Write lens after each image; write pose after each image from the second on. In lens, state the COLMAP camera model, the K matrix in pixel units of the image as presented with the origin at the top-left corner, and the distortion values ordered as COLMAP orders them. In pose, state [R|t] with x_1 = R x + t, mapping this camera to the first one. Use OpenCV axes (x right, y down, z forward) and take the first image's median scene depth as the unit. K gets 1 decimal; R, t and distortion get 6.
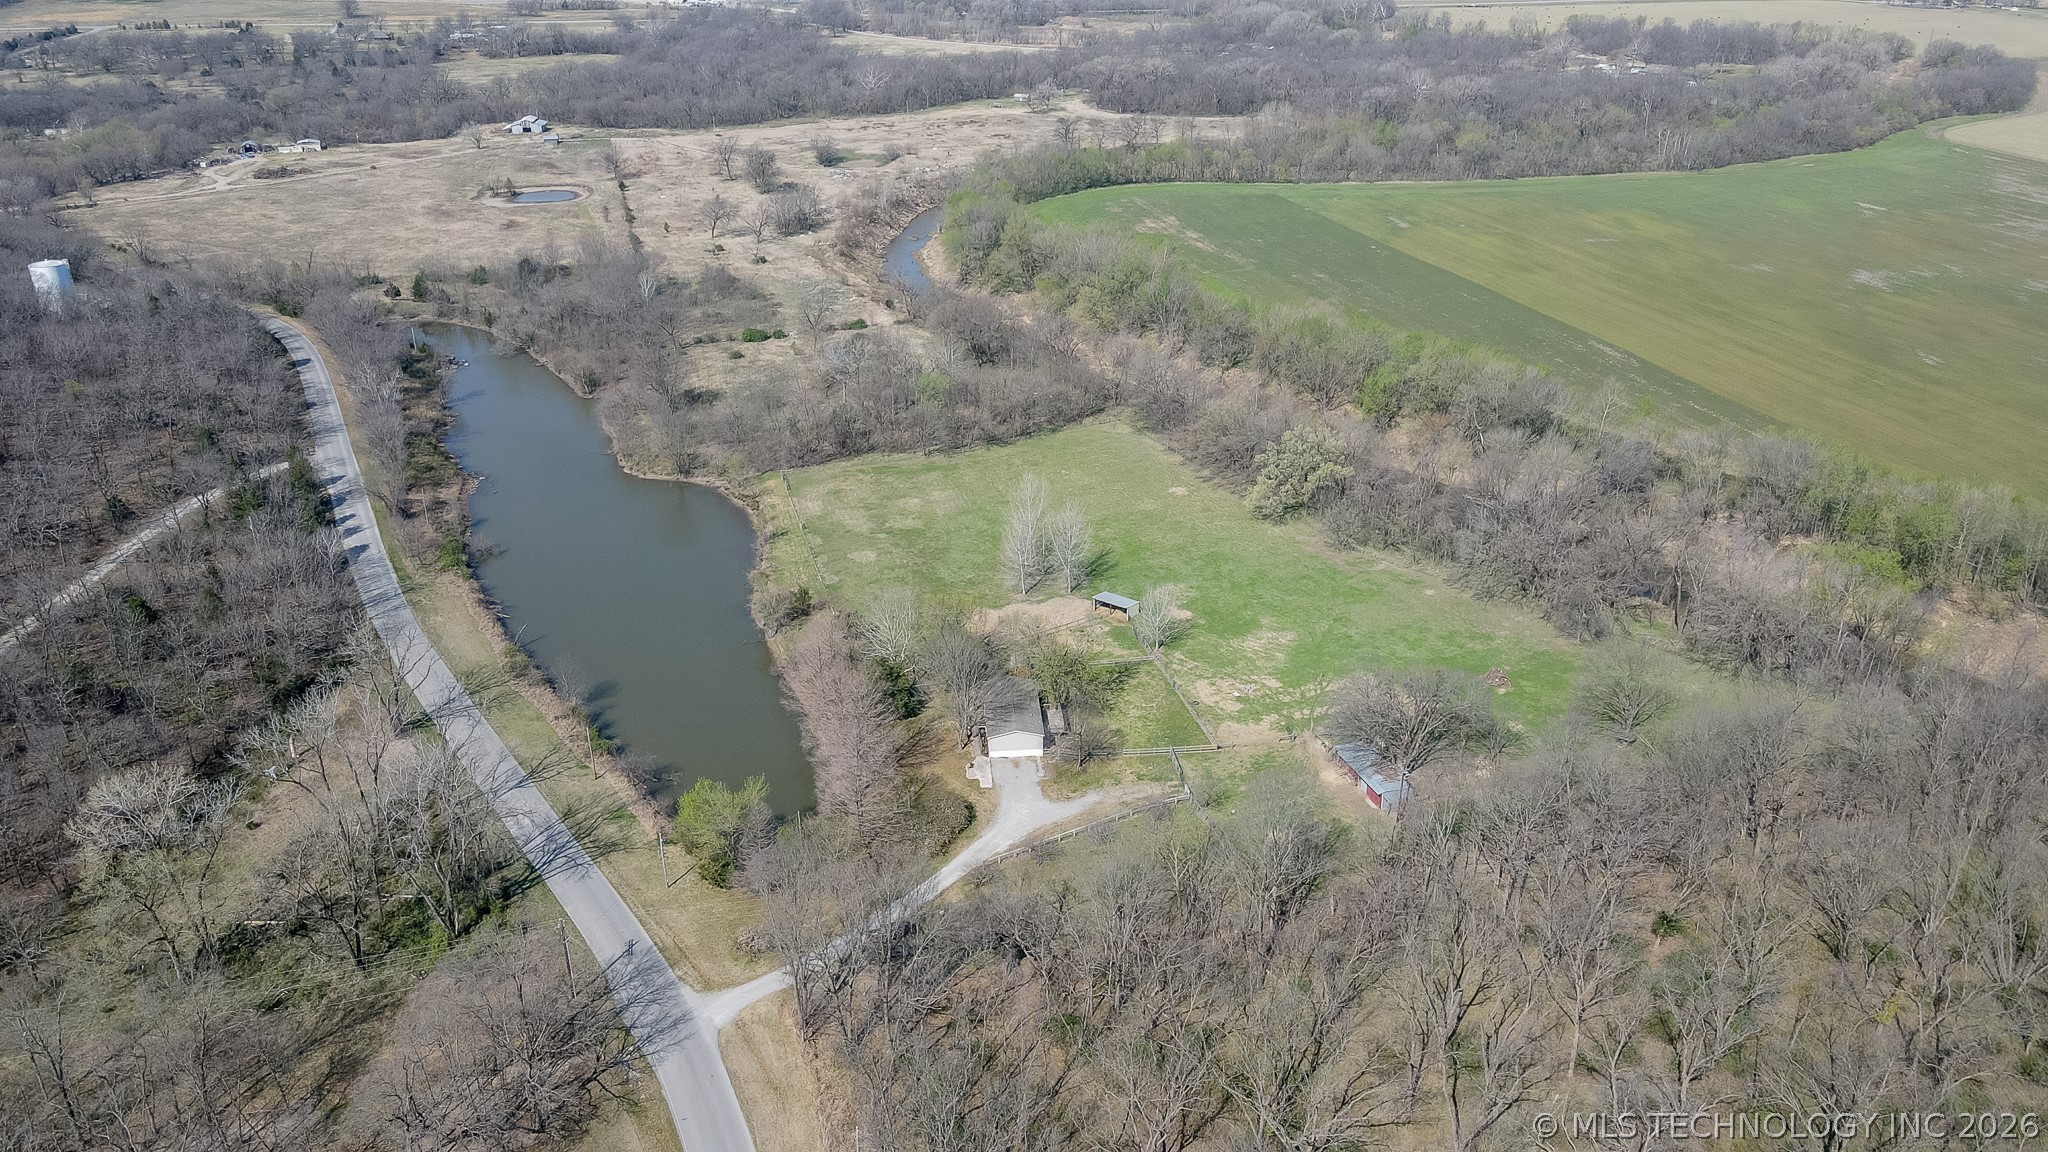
lens RADIAL K [[1513.7, 0, 1019.6], [0, 1513.7, 582.8], [0, 0, 1]] dist [-0.003238, 0.031098]
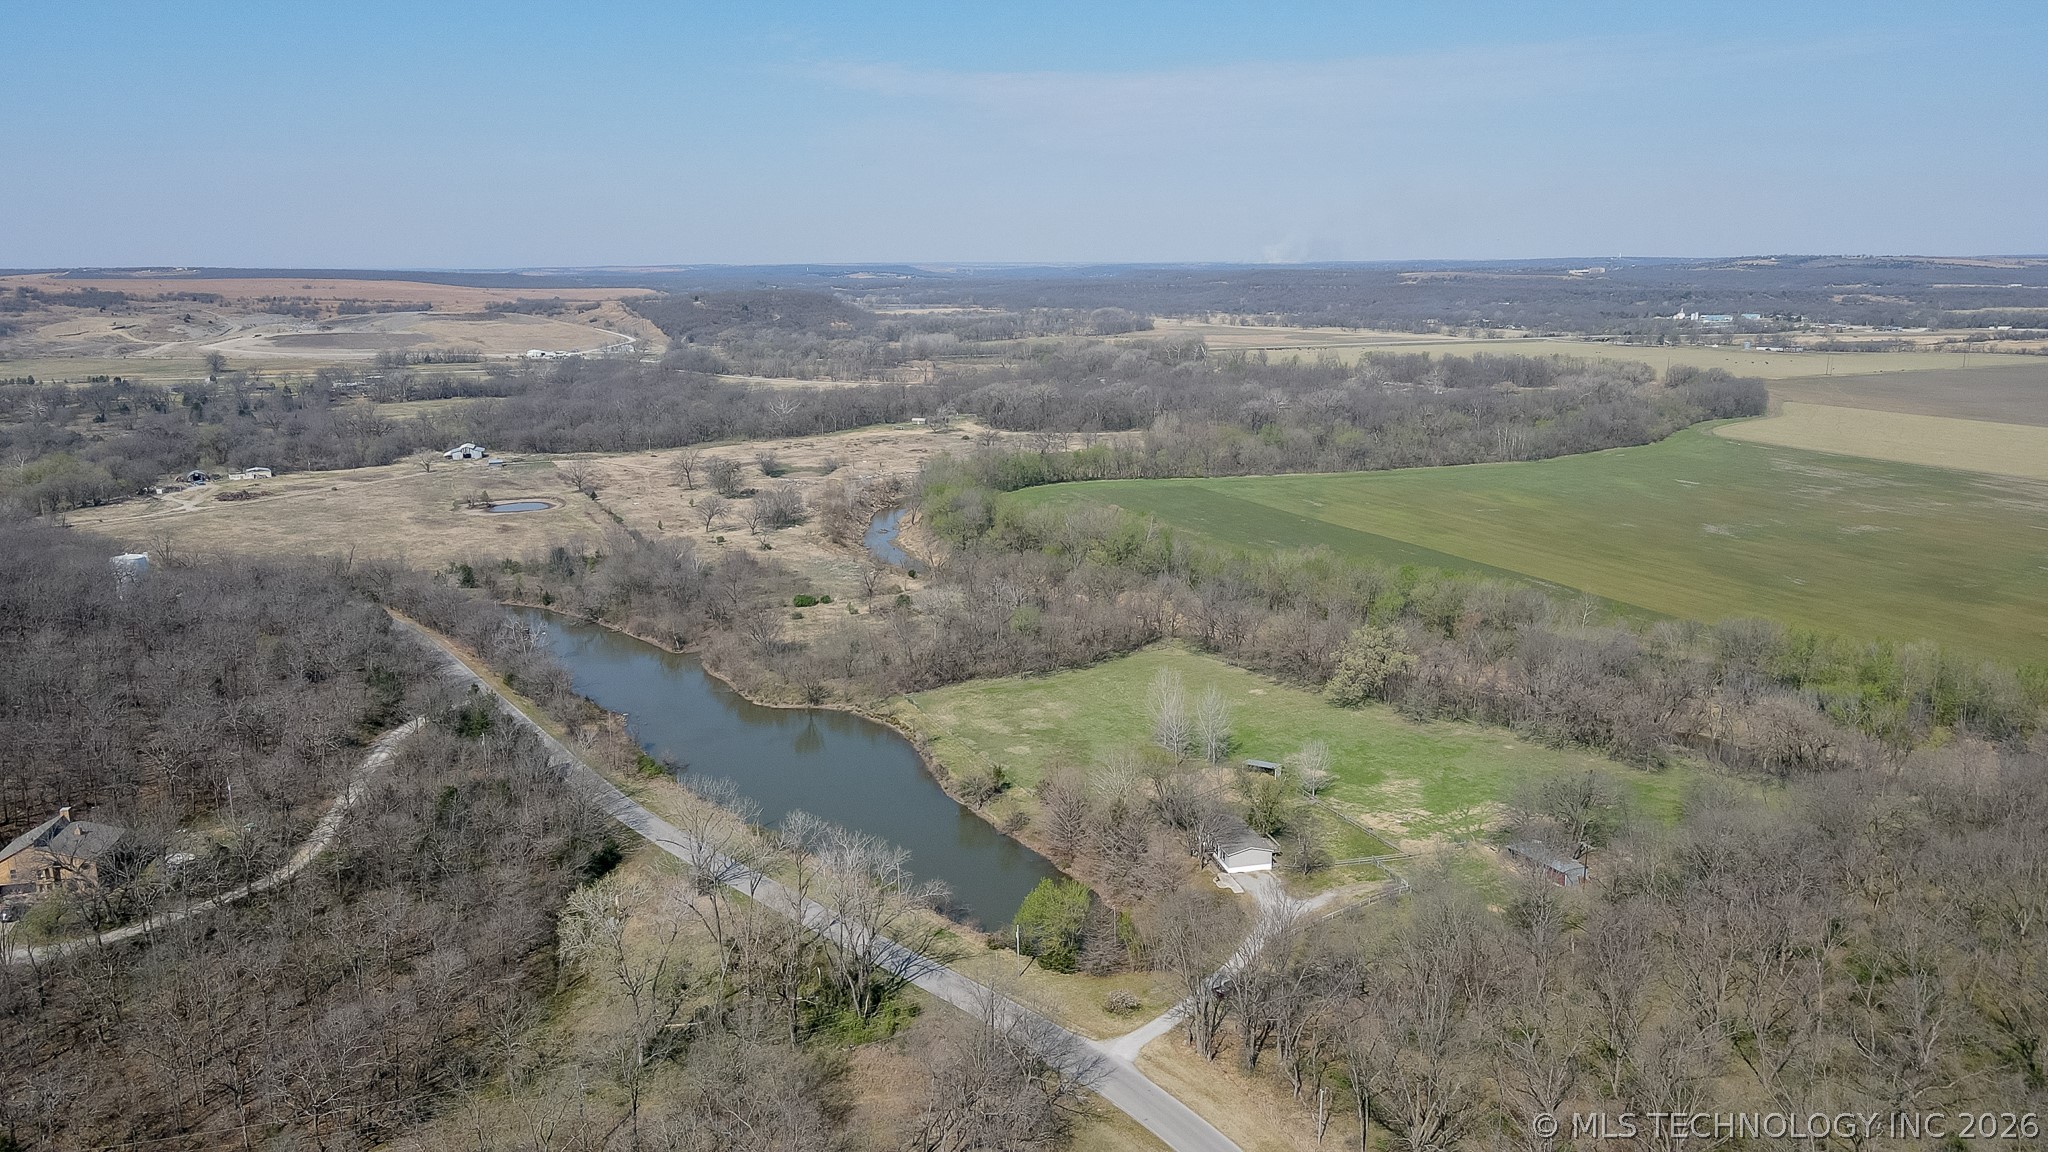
lens RADIAL K [[1513.7, 0, 1022.9], [0, 1513.7, 568.4], [0, 0, 1]] dist [-0.003238, 0.031098]
pose [[0.989287, -0.033250, 0.142149, -0.173949], [0.064992, 0.972212, -0.224898, 0.071476], [-0.130721, 0.231727, 0.963958, -0.087458]]
